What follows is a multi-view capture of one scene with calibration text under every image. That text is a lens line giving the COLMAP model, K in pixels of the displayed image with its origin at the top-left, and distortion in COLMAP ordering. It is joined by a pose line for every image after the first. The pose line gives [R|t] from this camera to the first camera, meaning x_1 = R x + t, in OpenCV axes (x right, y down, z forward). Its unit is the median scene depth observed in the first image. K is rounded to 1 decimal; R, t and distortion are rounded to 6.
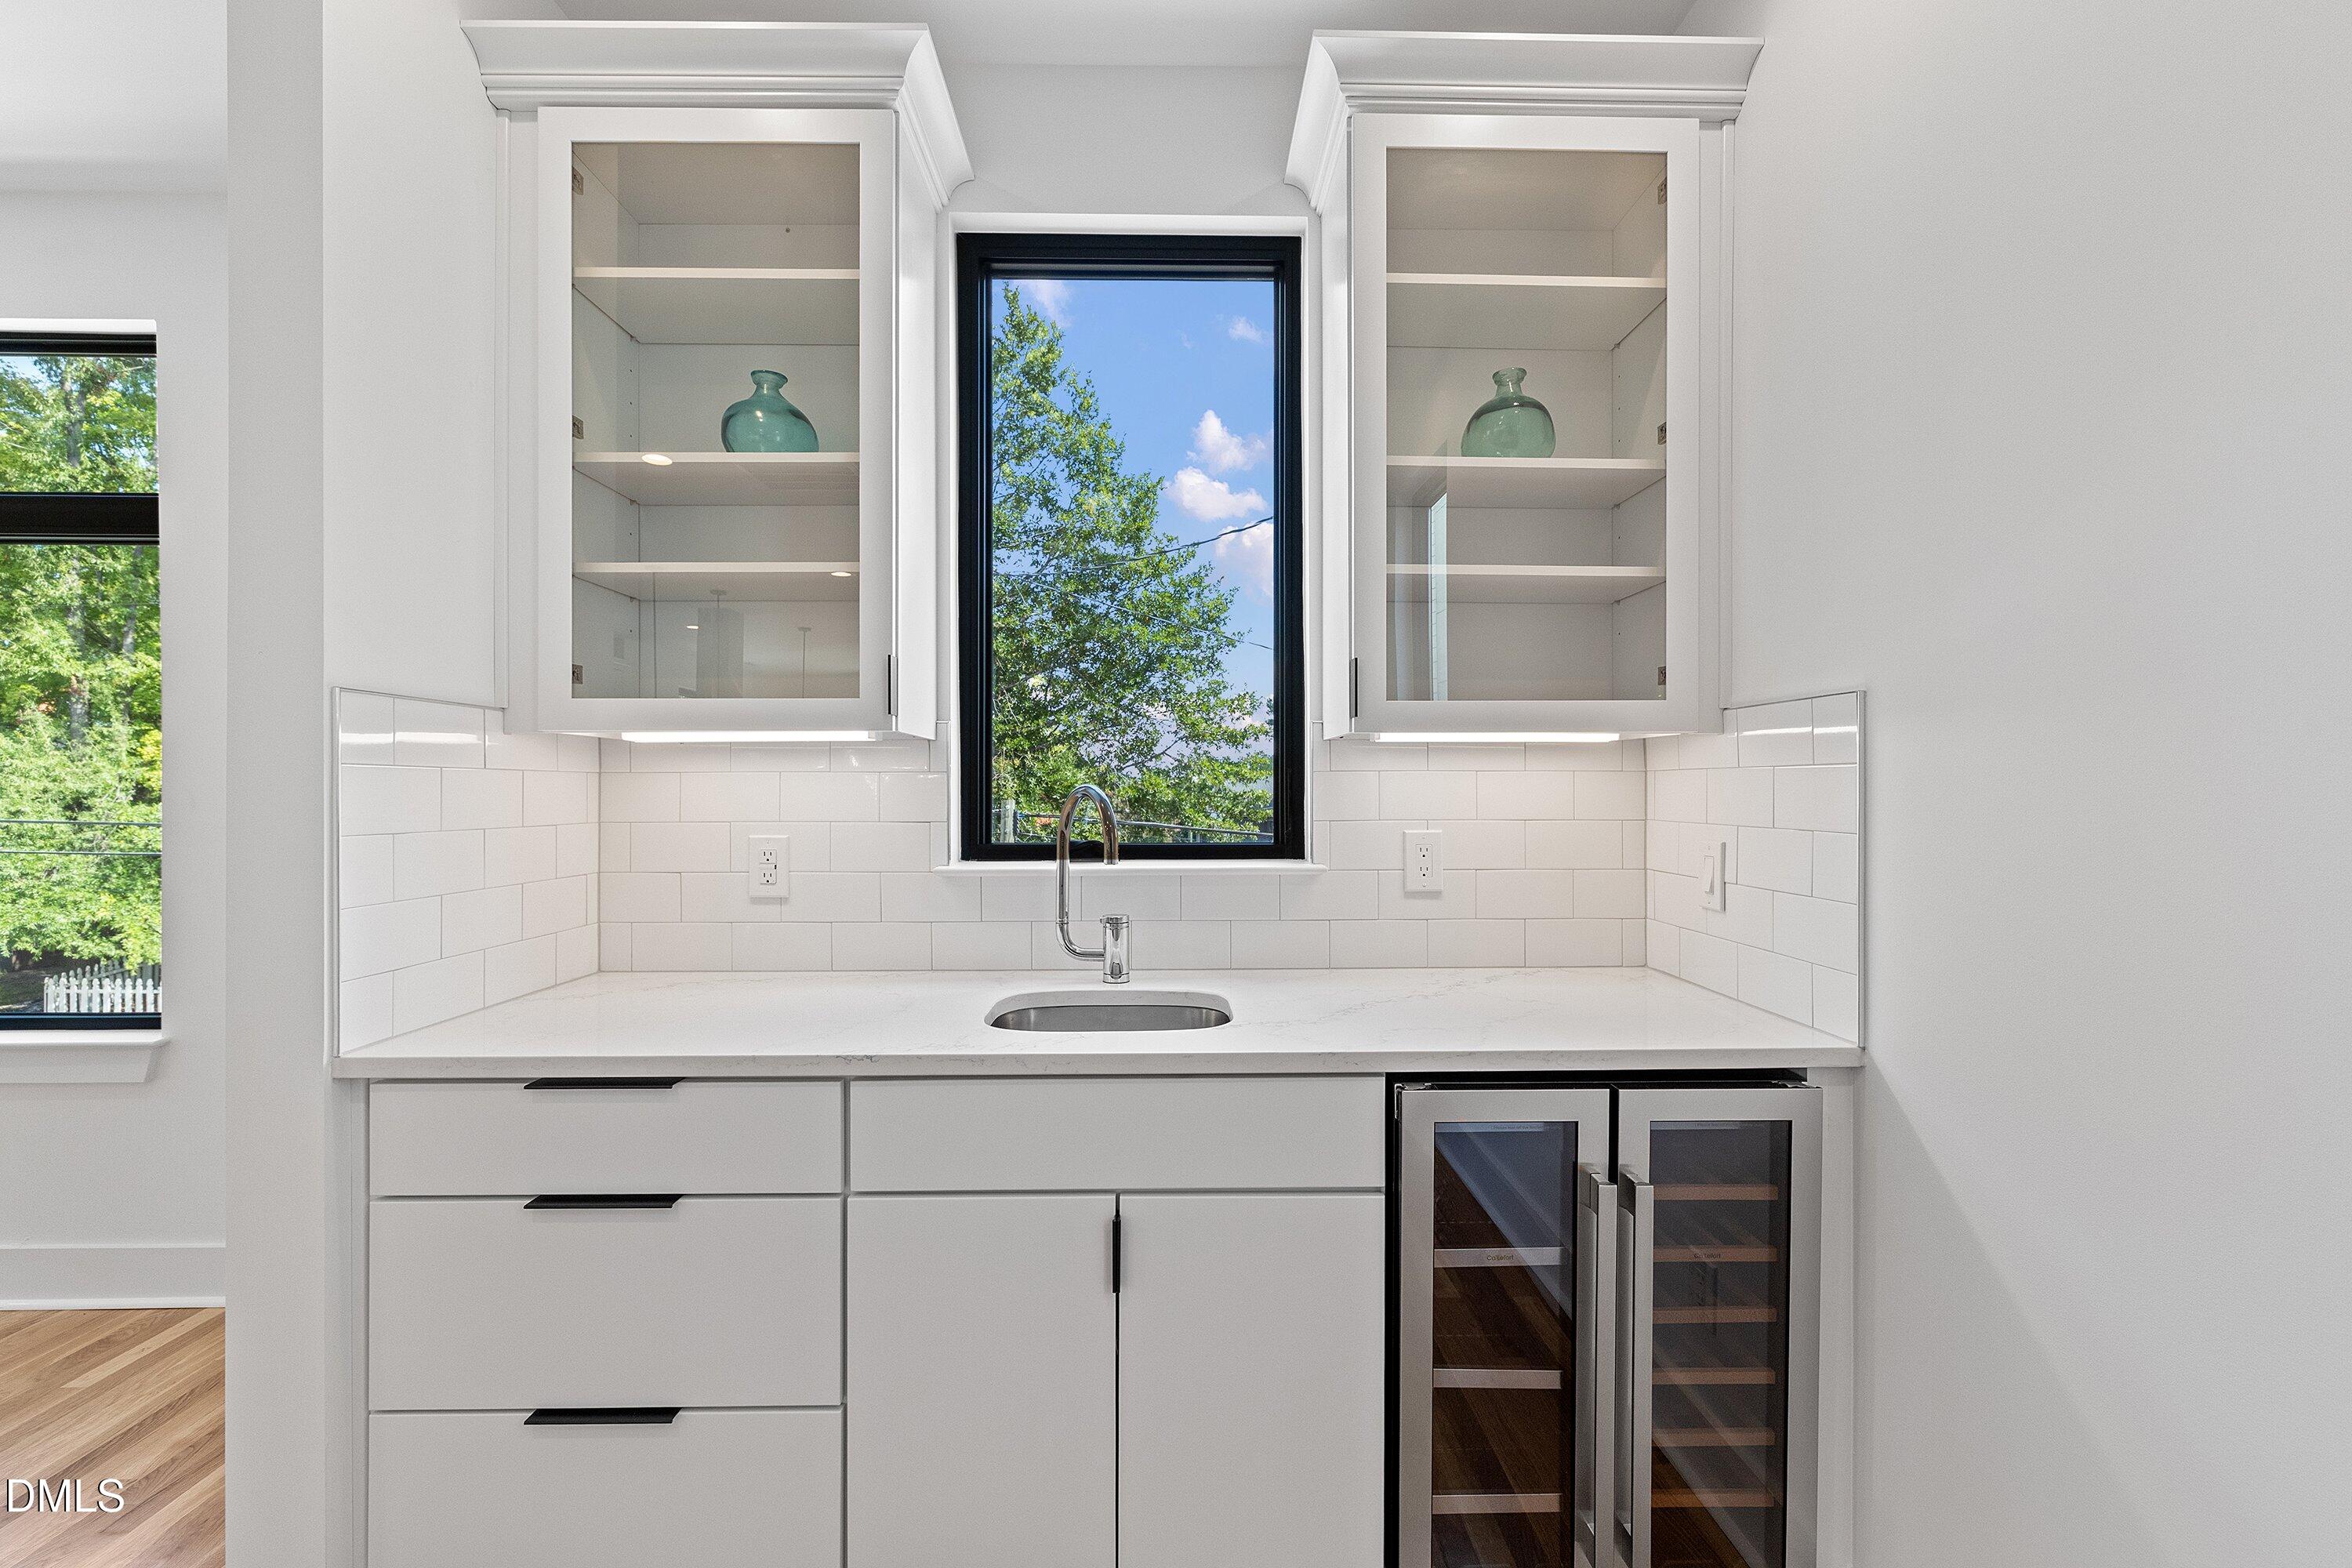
lens RADIAL K [[1023.9, 0, 1191.6], [0, 1023.9, 788.2], [0, 0, 1]] dist [-0.003754, 0.001985]
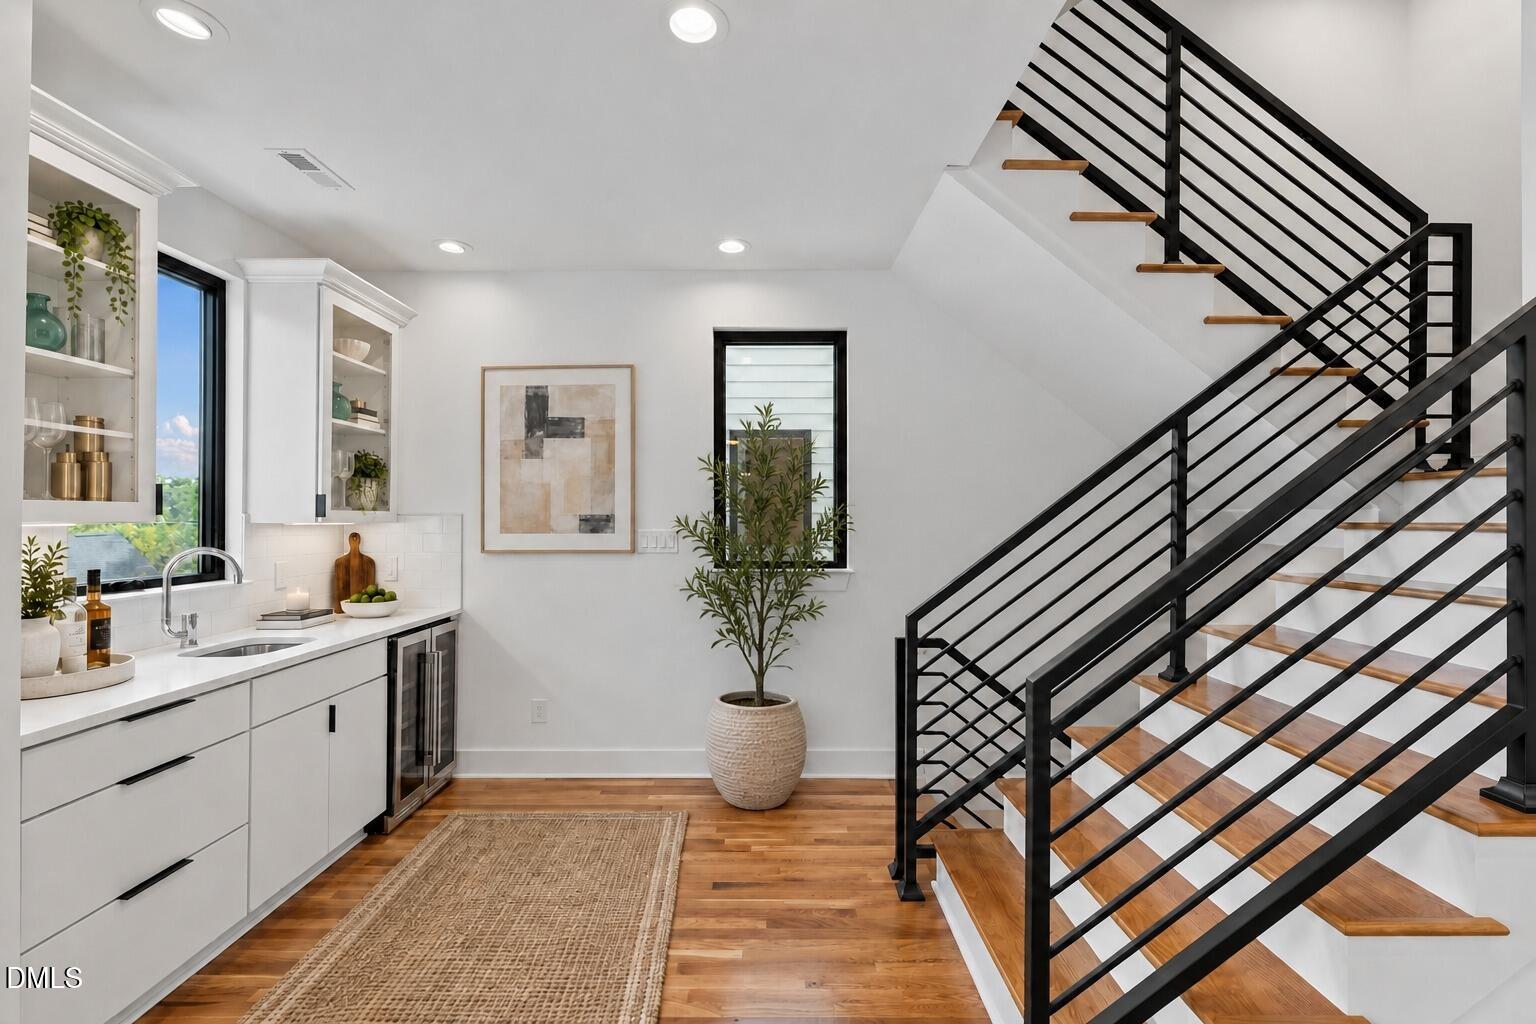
lens RADIAL K [[668.7, 0, 759.7], [0, 668.7, 519.1], [0, 0, 1]] dist [-0.003754, 0.001985]
pose [[0.016019, 0.003374, 0.999866, -1.394354], [-0.002673, 0.999991, -0.003331, -0.055657], [-0.999868, -0.002619, 0.016028, -0.130627]]
